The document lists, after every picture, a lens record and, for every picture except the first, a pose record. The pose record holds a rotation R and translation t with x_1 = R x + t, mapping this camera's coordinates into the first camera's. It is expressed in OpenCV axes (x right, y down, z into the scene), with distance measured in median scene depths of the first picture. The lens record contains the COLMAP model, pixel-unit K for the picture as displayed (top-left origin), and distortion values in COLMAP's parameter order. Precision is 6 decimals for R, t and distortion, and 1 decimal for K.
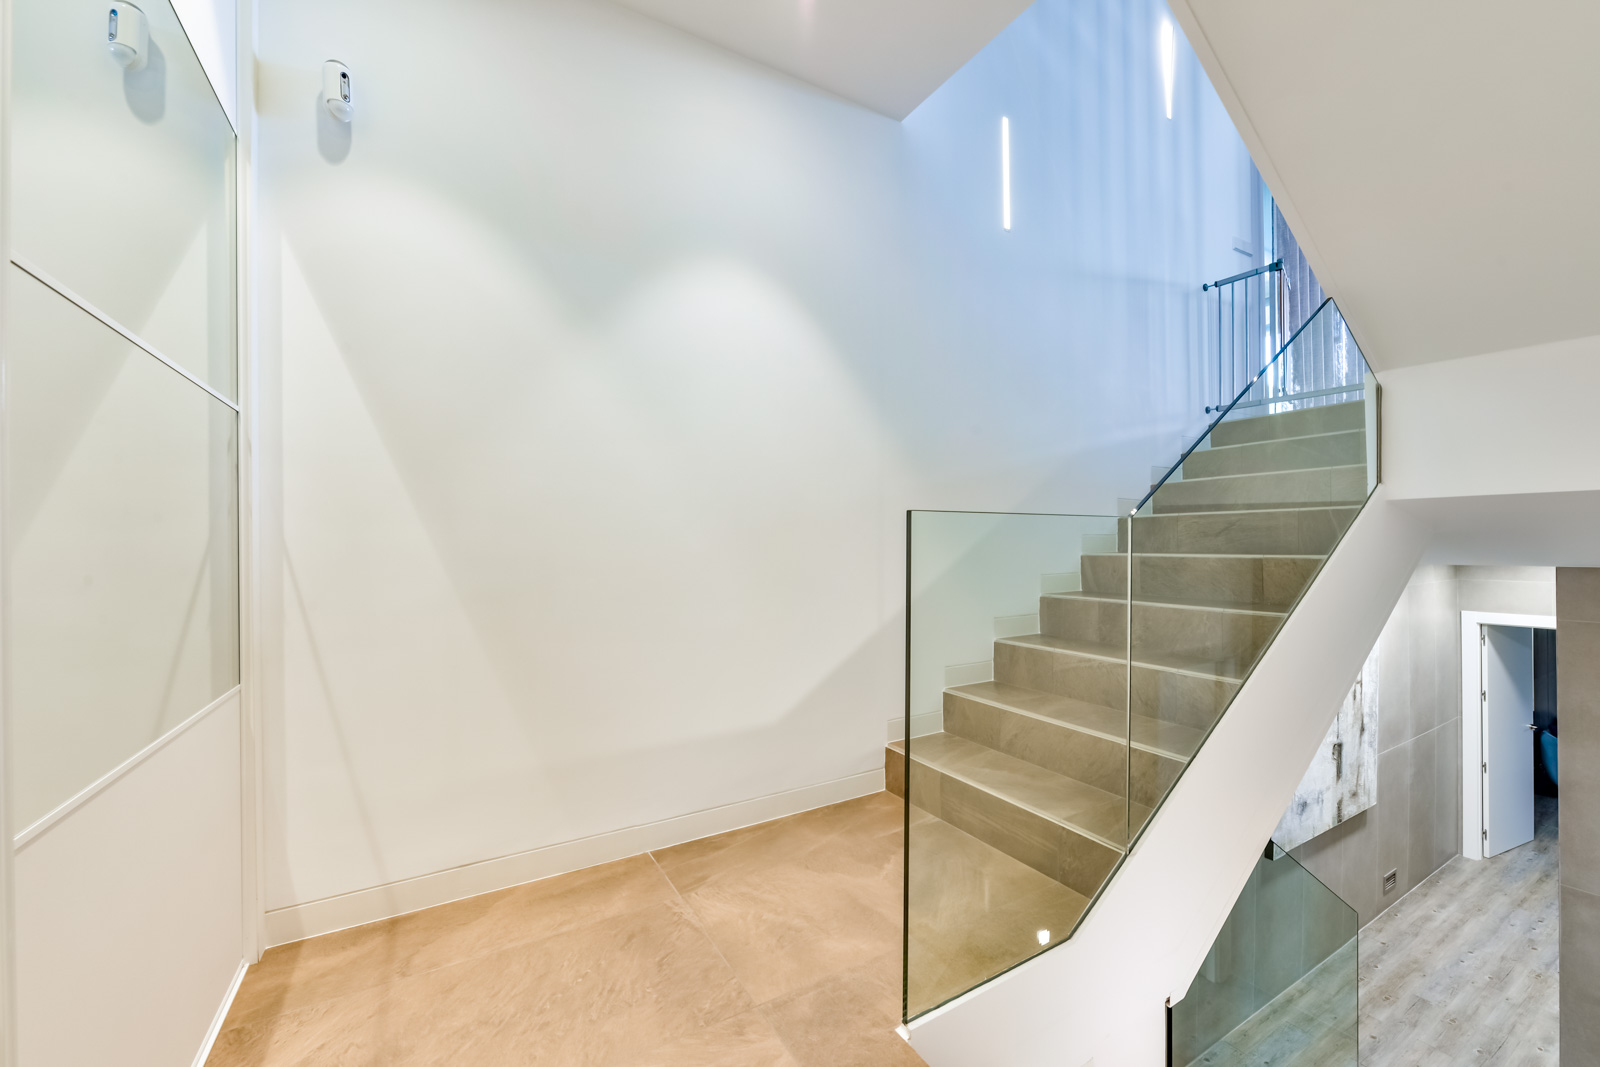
lens RADIAL K [[643.0, 0, 805.9], [0, 643.0, 540.4], [0, 0, 1]] dist [-0.002196, 0.000287]
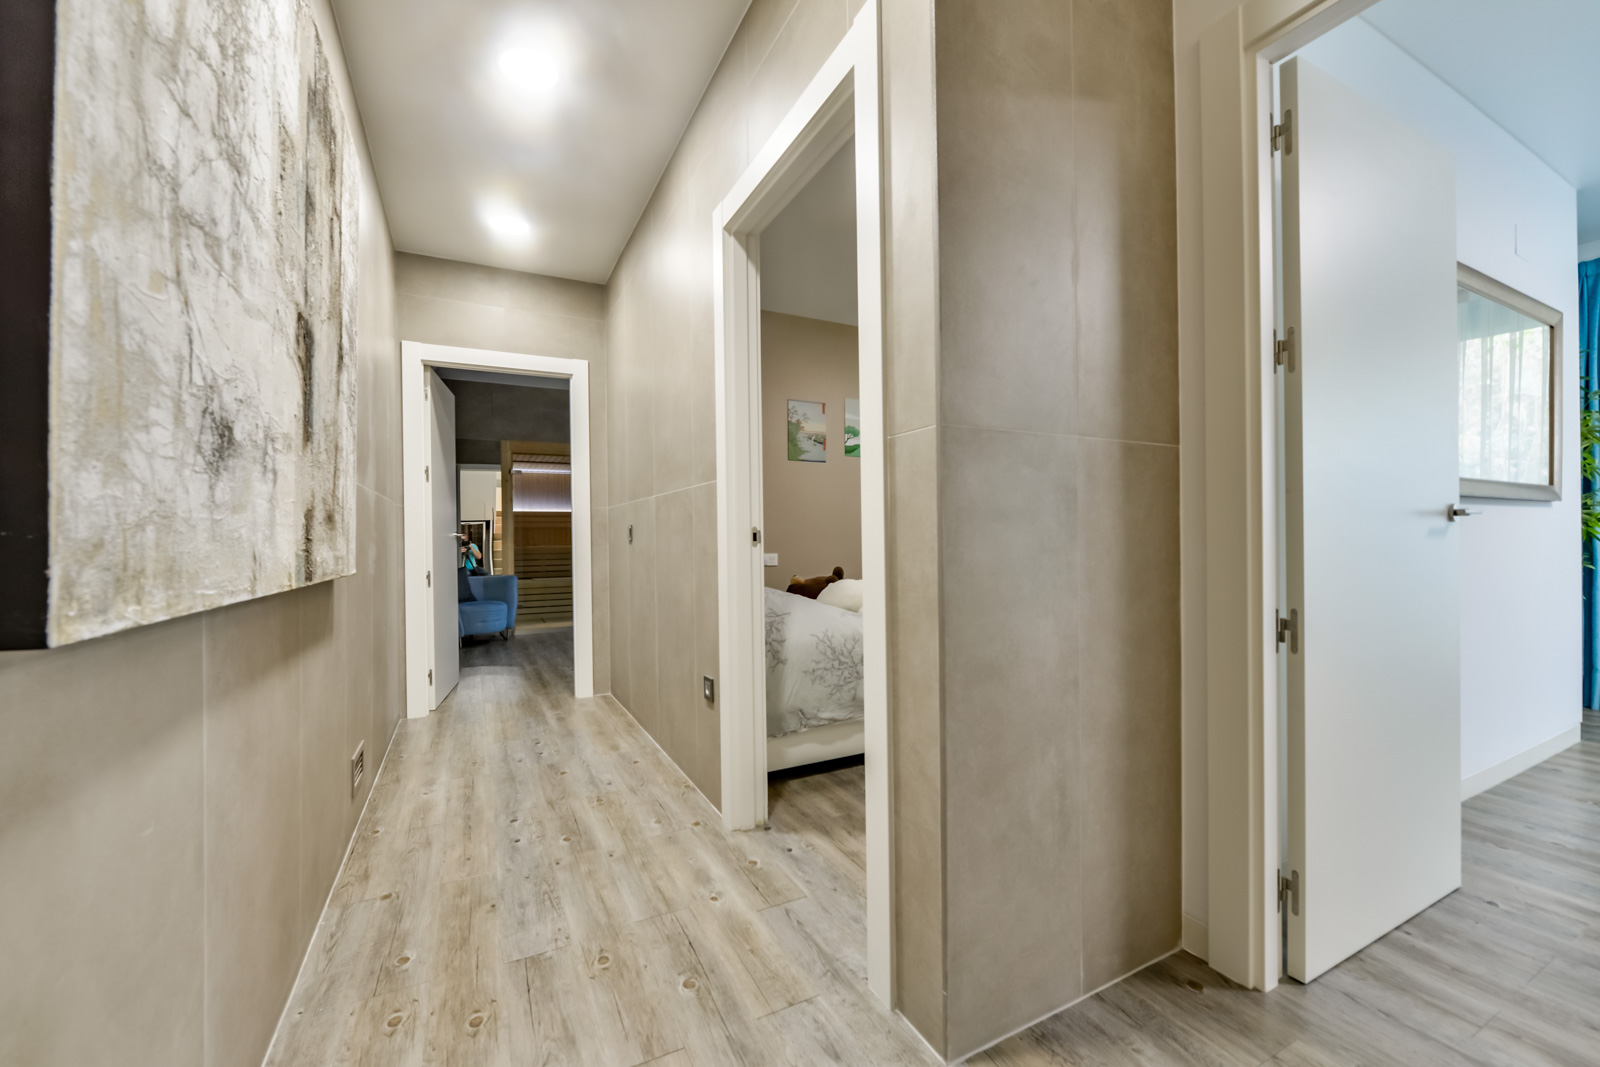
lens RADIAL K [[643.0, 0, 804.8], [0, 643.0, 541.2], [0, 0, 1]] dist [-0.002196, 0.000287]
pose [[0.059300, 0.006646, 0.998218, 0.516274], [0.008285, 0.999940, -0.007150, 0.415287], [-0.998206, 0.008695, 0.059242, 0.723077]]
